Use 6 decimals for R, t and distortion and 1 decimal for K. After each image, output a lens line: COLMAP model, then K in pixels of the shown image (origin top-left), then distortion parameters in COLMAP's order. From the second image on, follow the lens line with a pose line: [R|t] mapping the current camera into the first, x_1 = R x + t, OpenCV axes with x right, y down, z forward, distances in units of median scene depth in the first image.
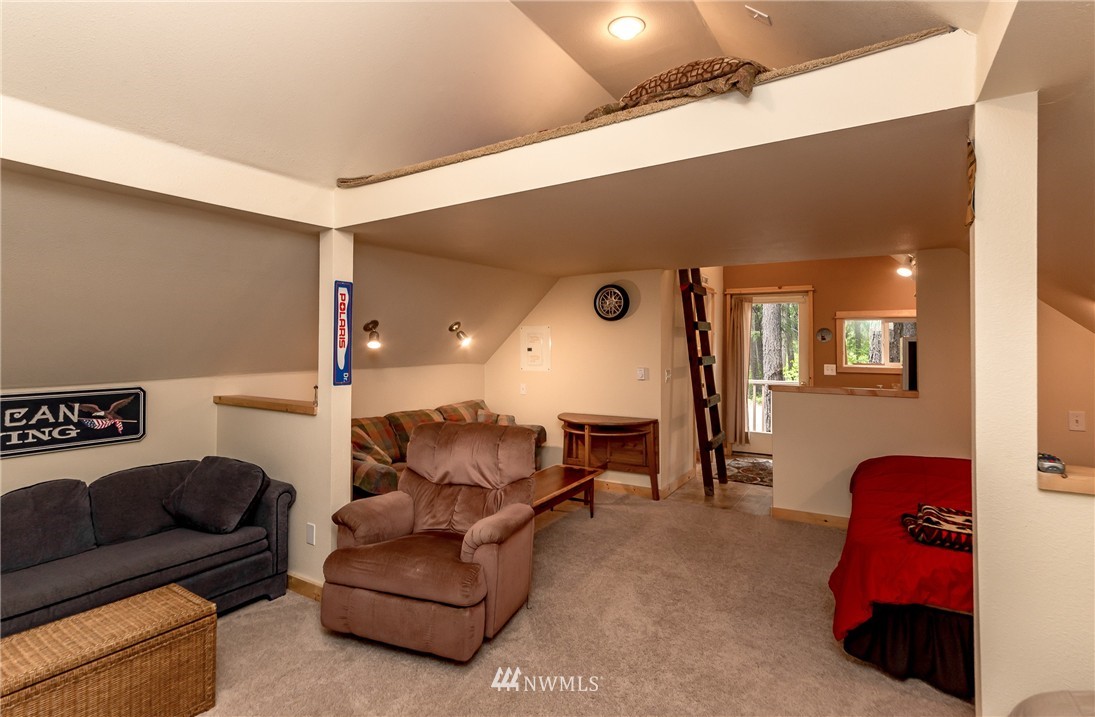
lens RADIAL K [[540.4, 0, 554.2], [0, 540.4, 334.8], [0, 0, 1]] dist [0.002375, 0.000119]
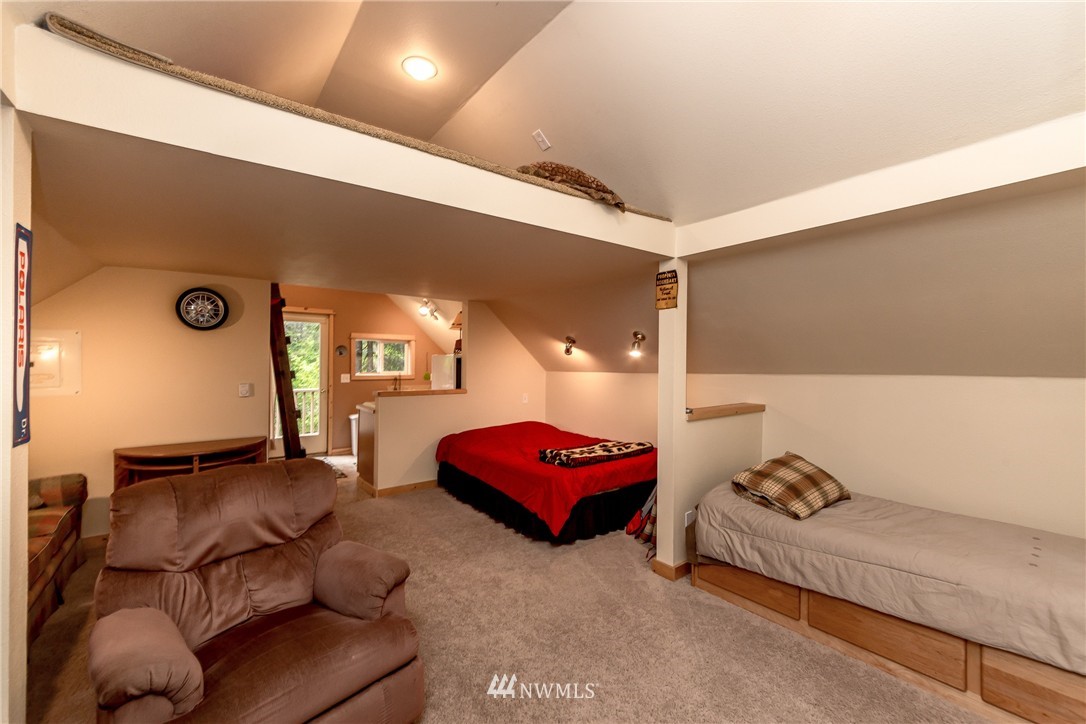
lens RADIAL K [[436.2, 0, 542.0], [0, 436.2, 364.0], [0, 0, 1]] dist [-0.001778, 0.000786]
pose [[0.361309, -0.005282, 0.932431, -0.502526], [-0.027149, 0.999500, 0.016182, 0.002676], [-0.932051, -0.031161, 0.360985, 0.373163]]
